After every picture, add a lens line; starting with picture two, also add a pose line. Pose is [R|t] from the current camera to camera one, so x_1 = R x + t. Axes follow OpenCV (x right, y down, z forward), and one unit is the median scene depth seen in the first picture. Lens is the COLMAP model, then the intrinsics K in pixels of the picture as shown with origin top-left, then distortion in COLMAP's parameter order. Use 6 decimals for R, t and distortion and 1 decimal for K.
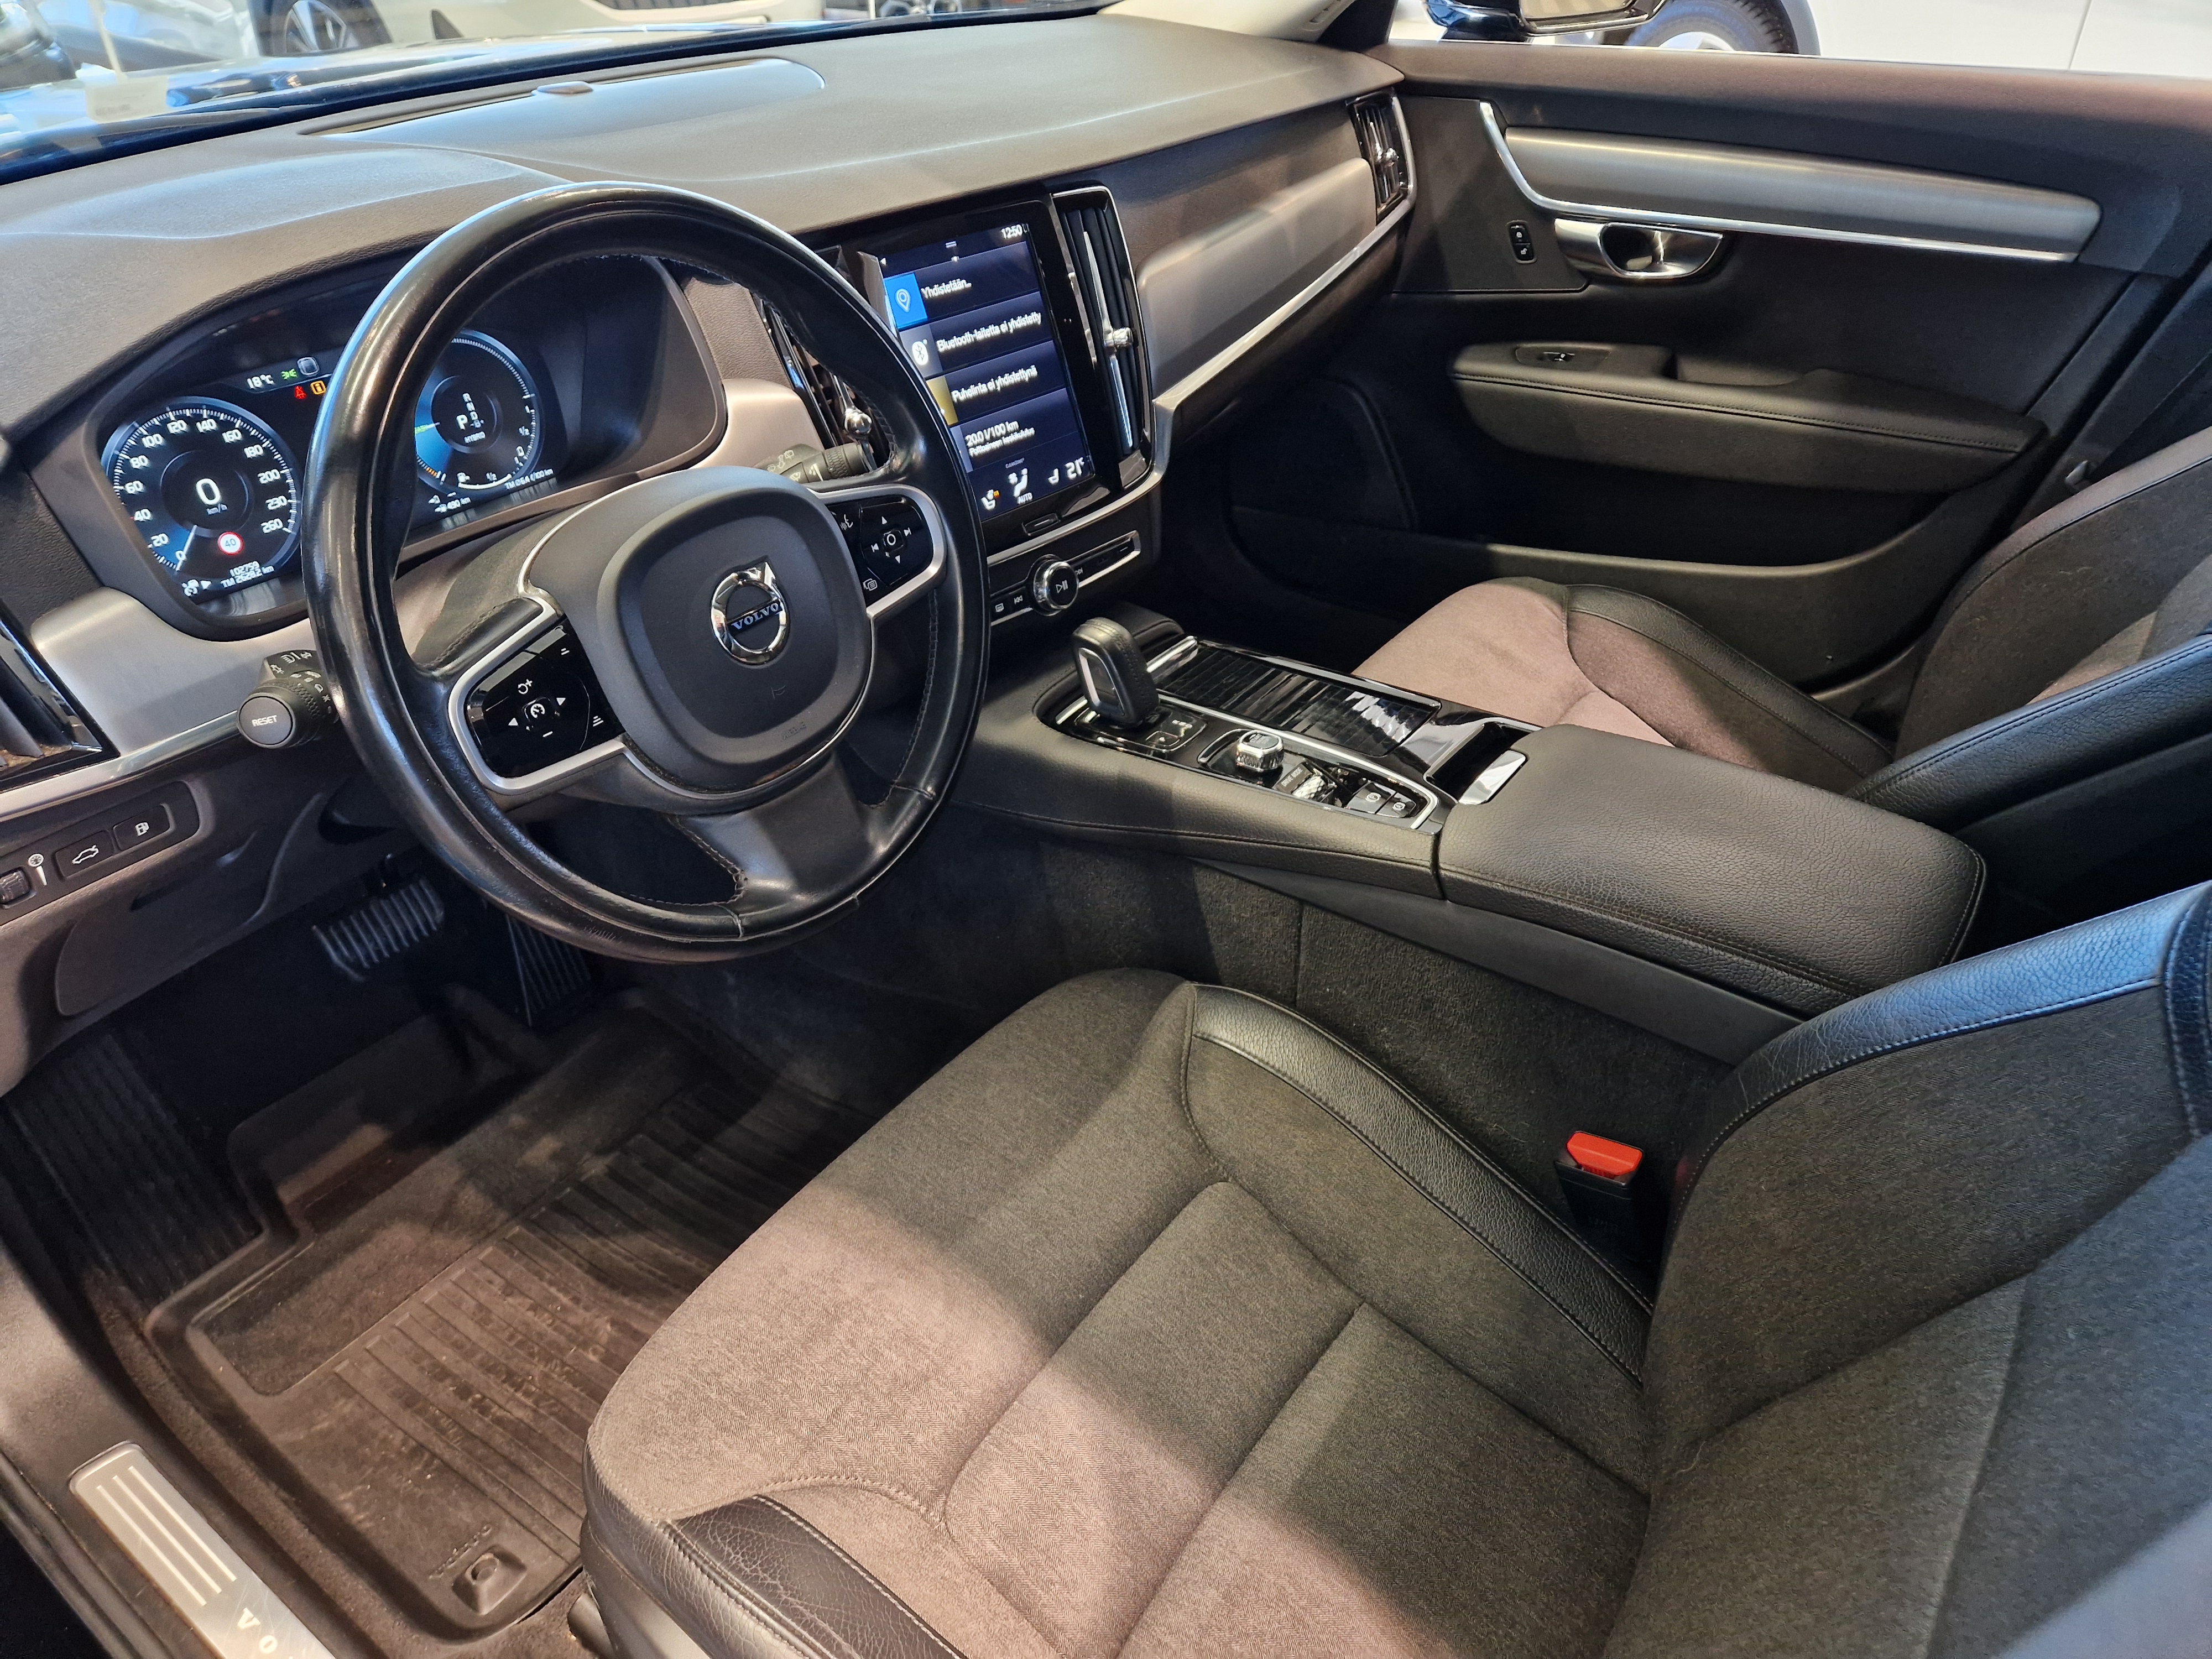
lens RADIAL K [[1479.3, 0, 1105.5], [0, 1479.3, 833.4], [0, 0, 1]] dist [0.052574, -0.044170]
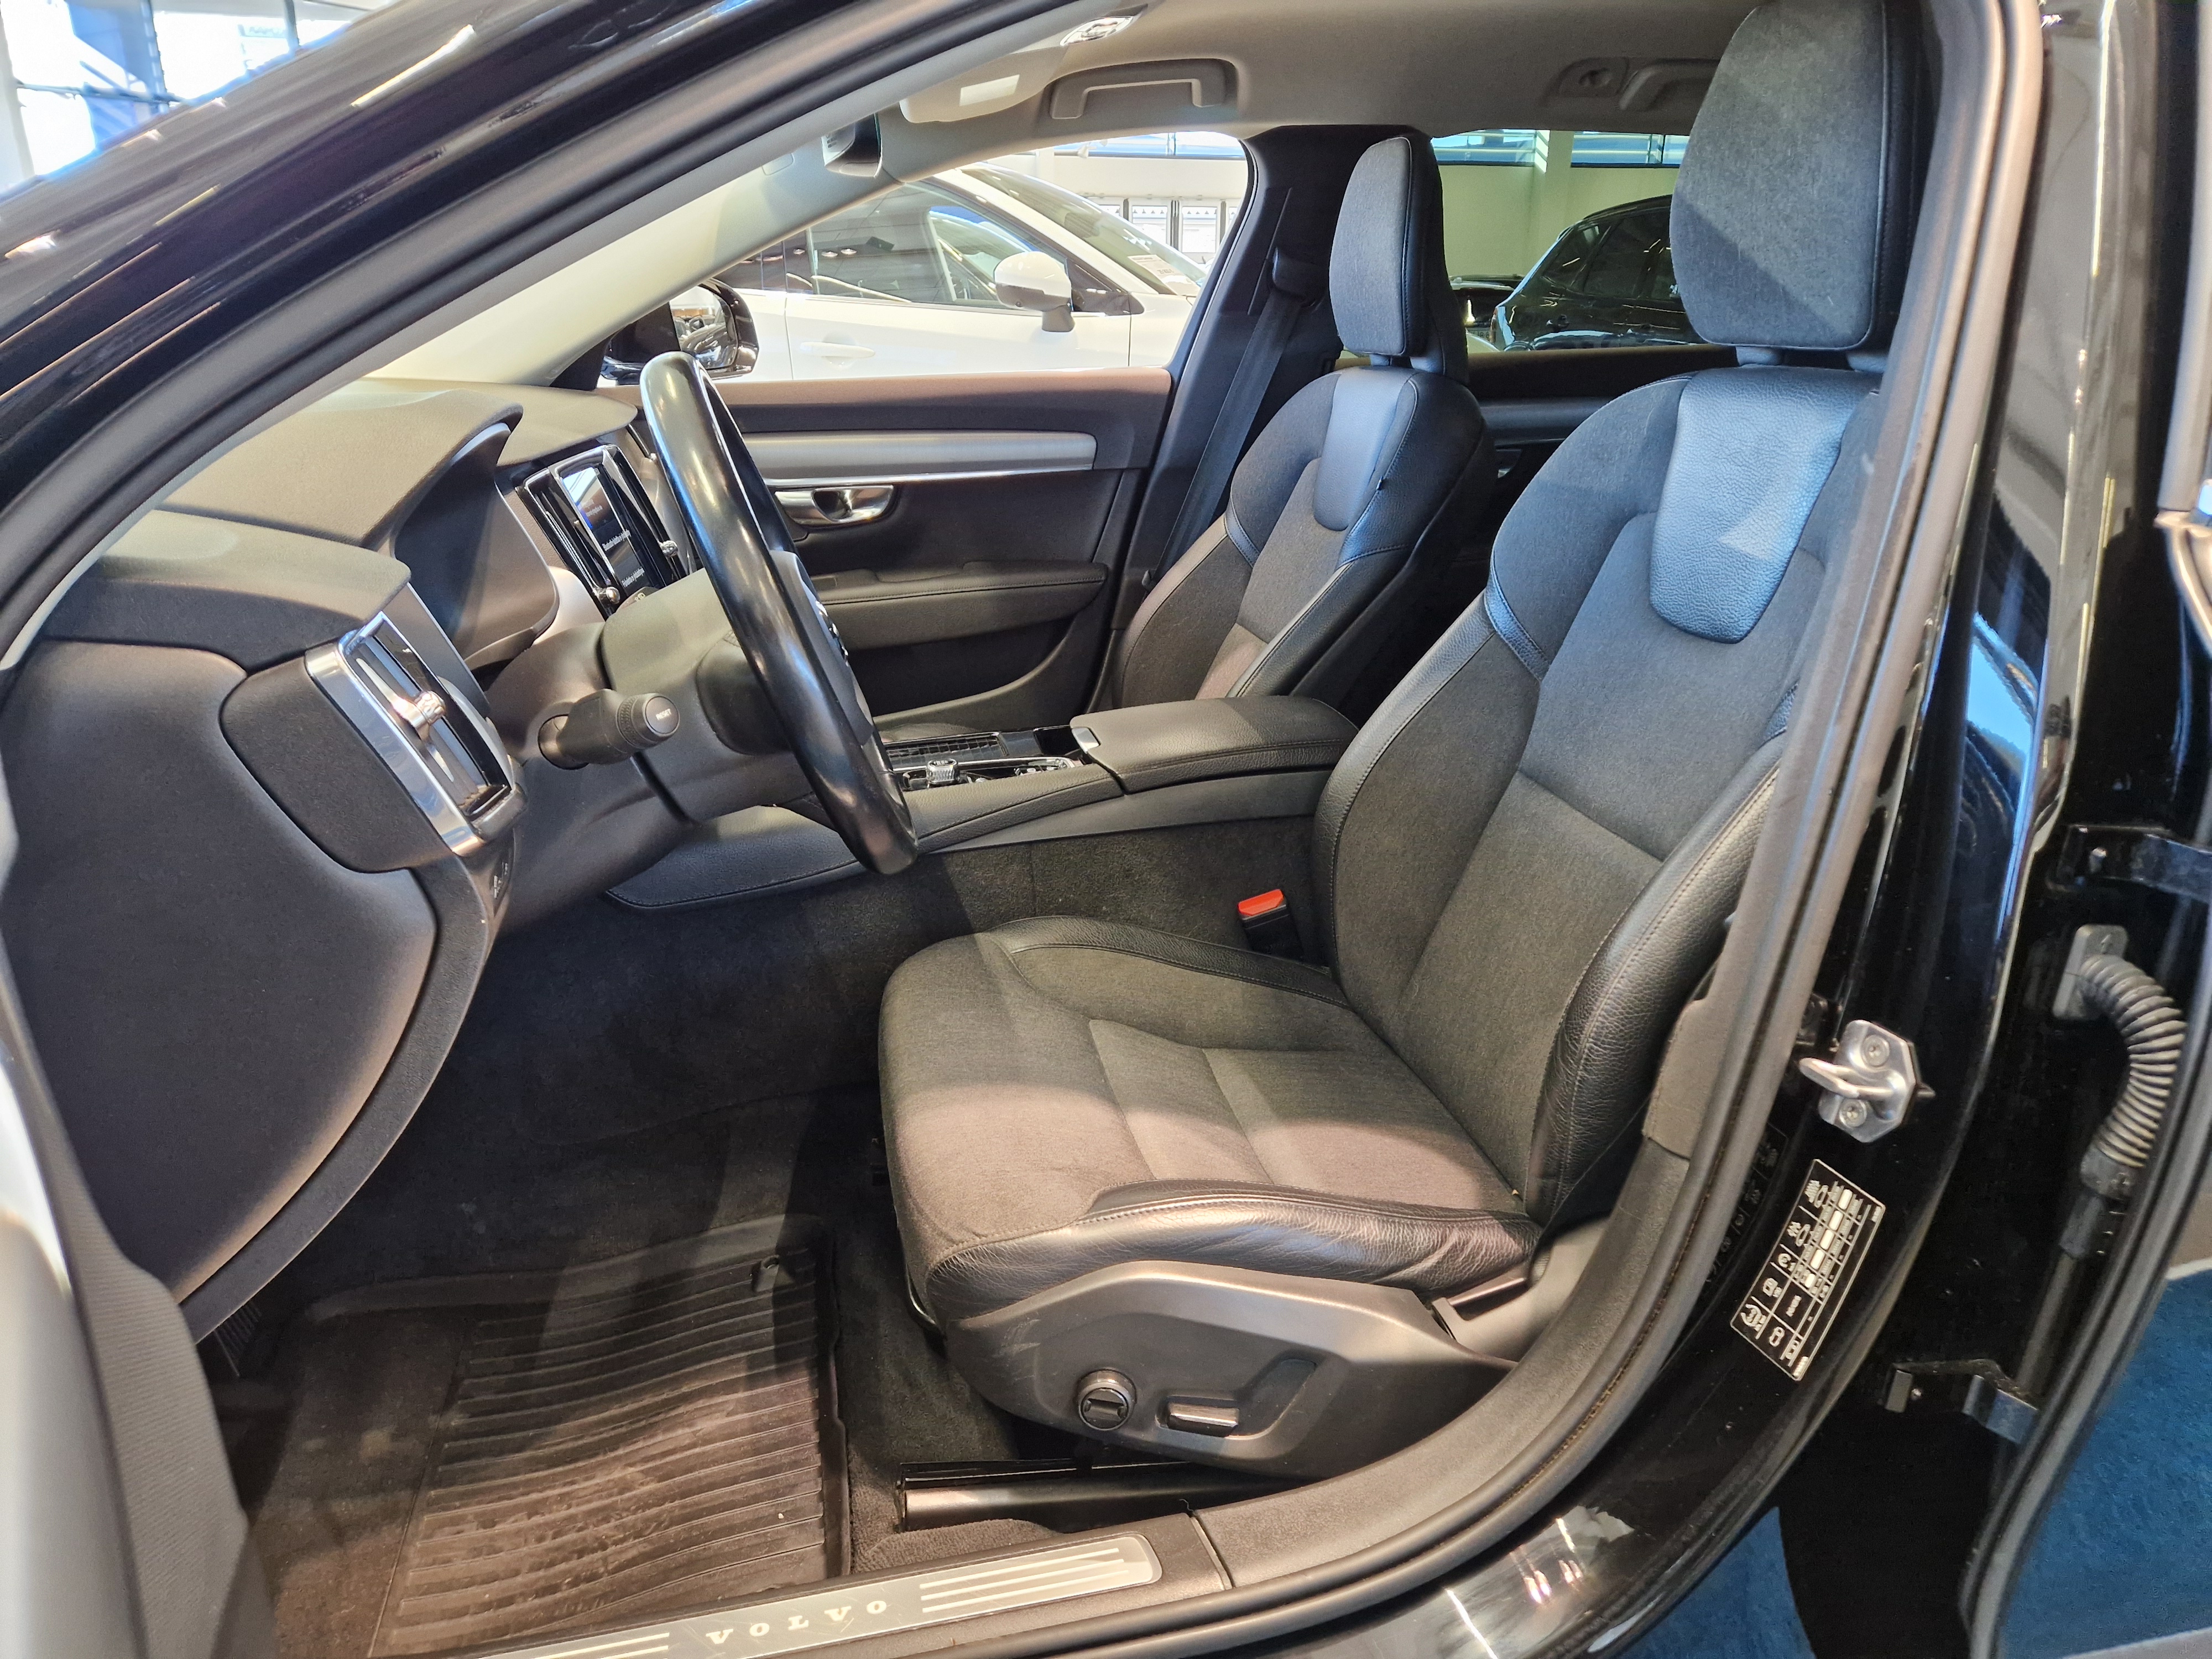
lens RADIAL K [[1479.3, 0, 1101.7], [0, 1479.3, 842.3], [0, 0, 1]] dist [0.052574, -0.044170]
pose [[0.666387, -0.249122, 0.702757, -0.752158], [0.430005, 0.898402, -0.089275, 0.184301], [-0.609117, 0.361681, 0.705807, -0.055908]]
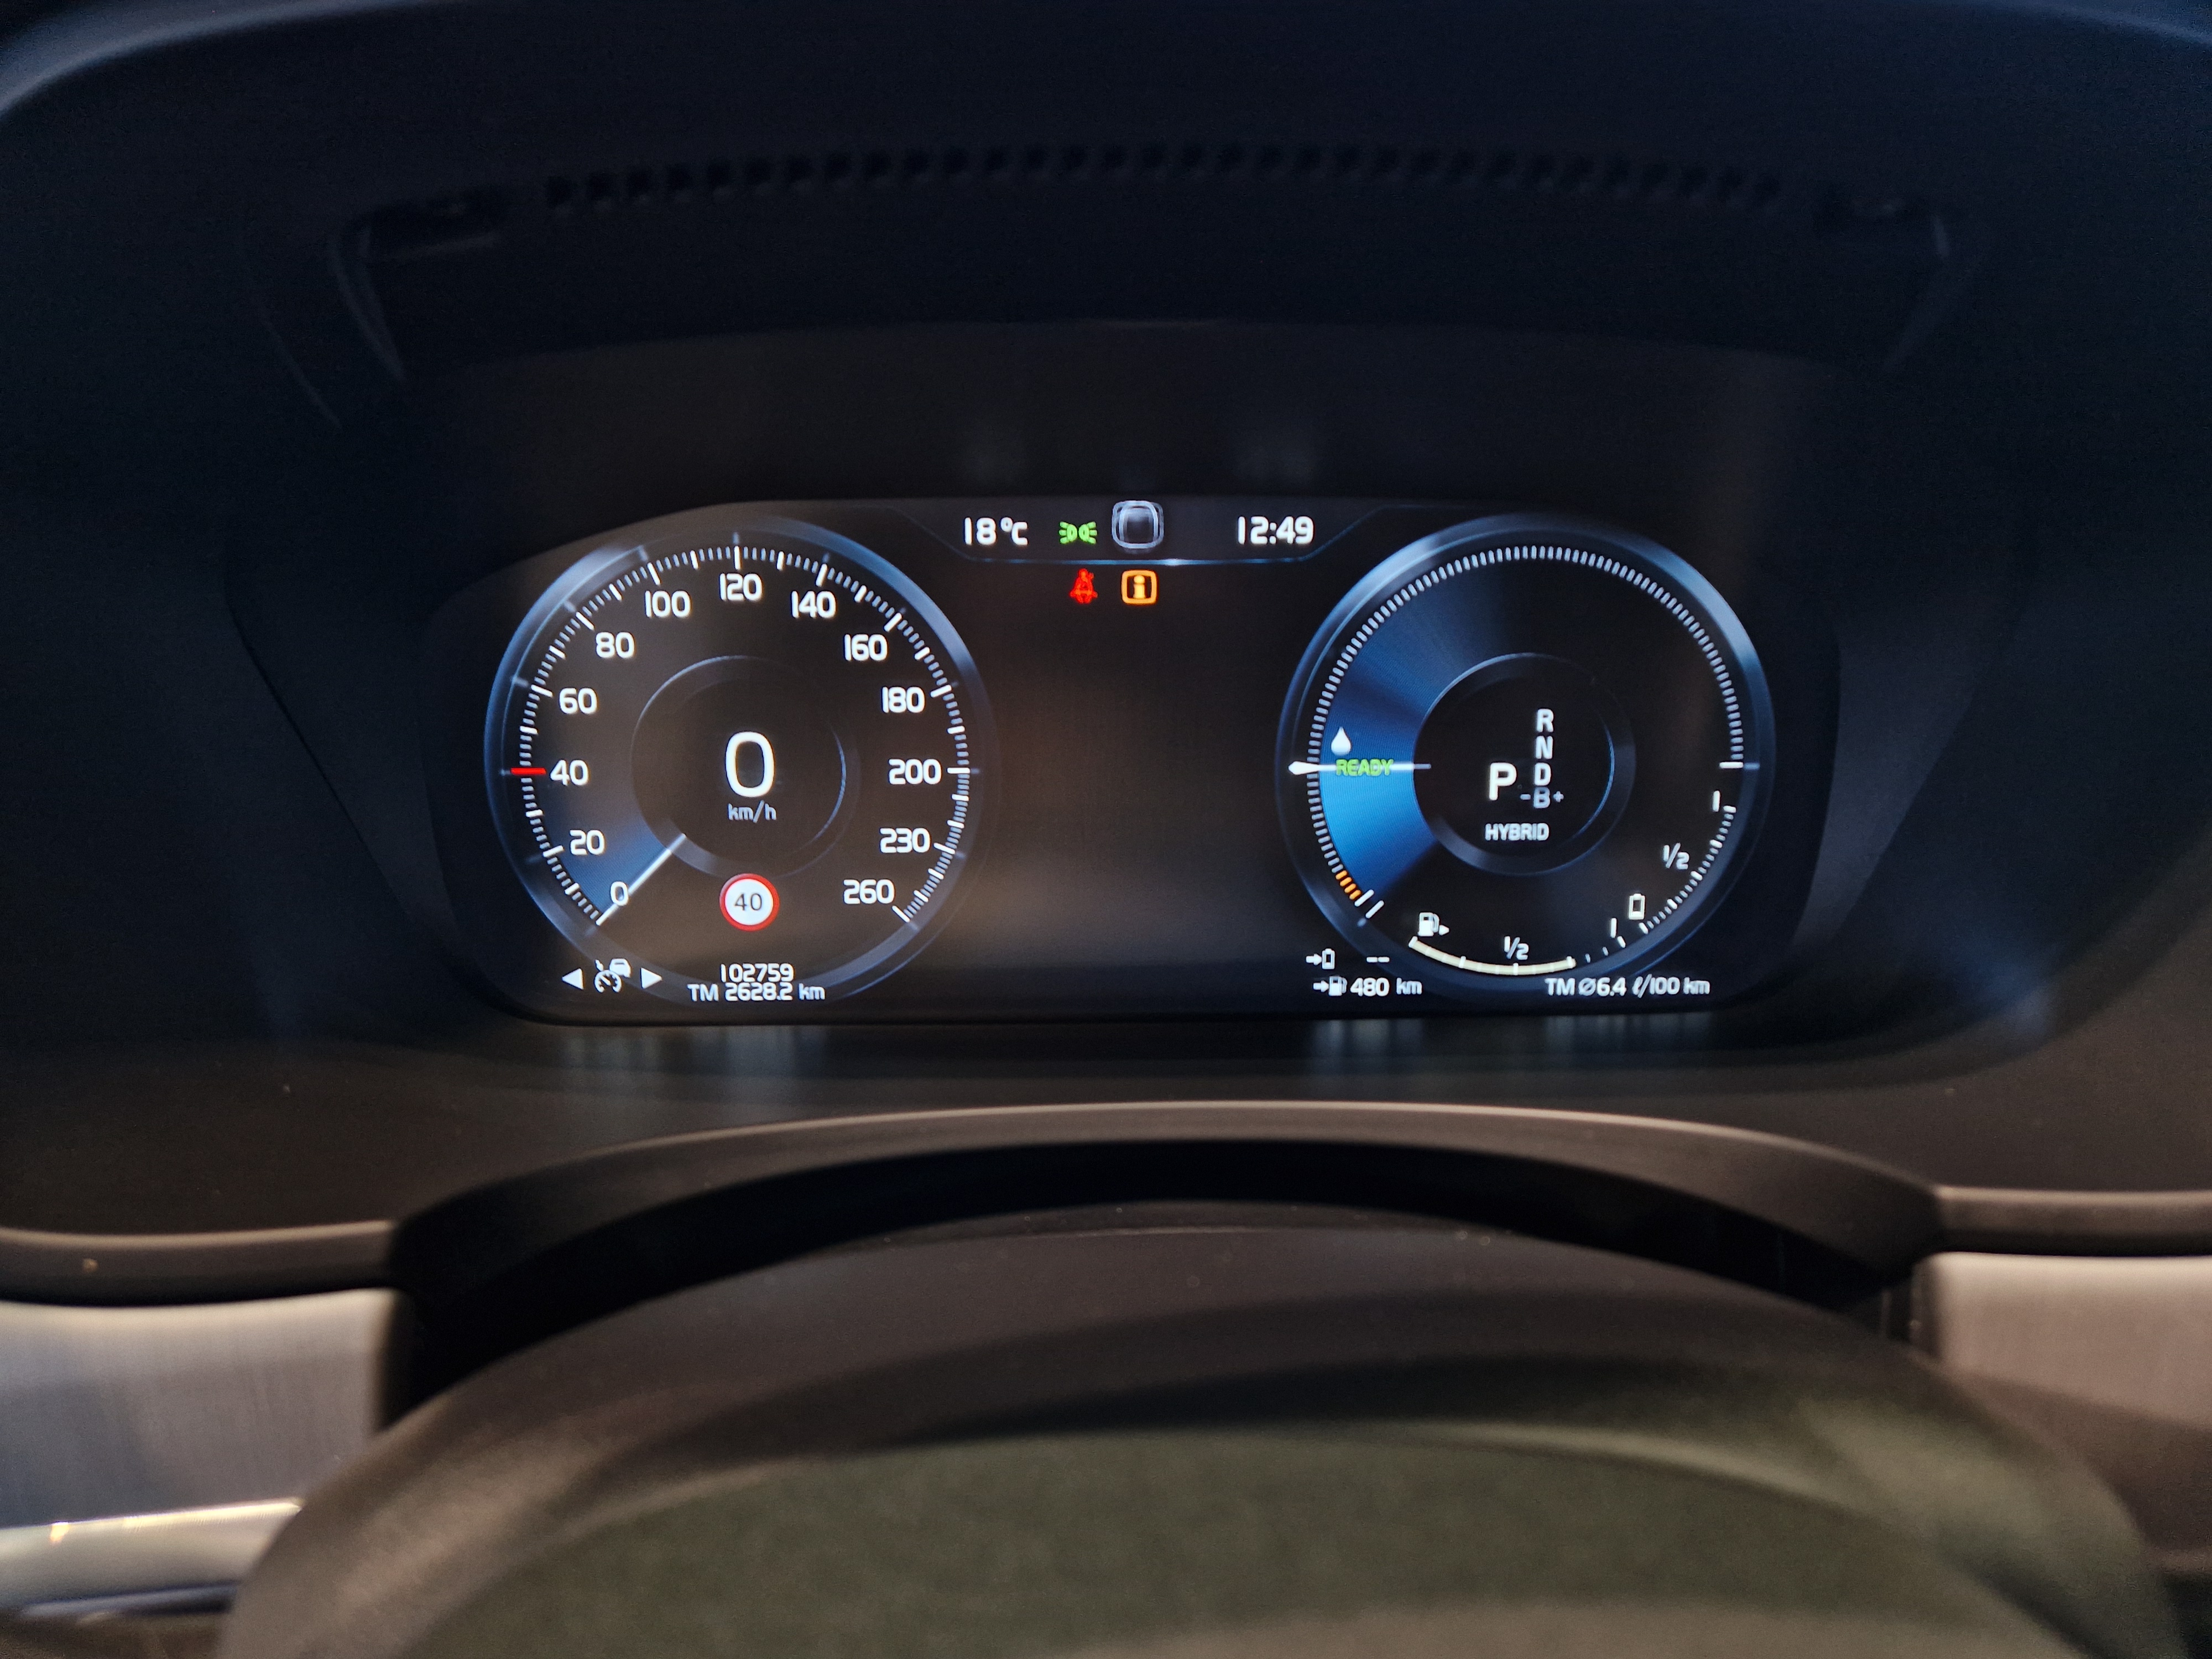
lens RADIAL K [[1479.3, 0, 1116.1], [0, 1479.3, 835.3], [0, 0, 1]] dist [0.052574, -0.044170]
pose [[0.612709, 0.324209, -0.720747, -0.204979], [-0.455748, 0.890015, 0.012918, -0.197494], [0.645664, 0.320564, 0.693078, 0.617074]]
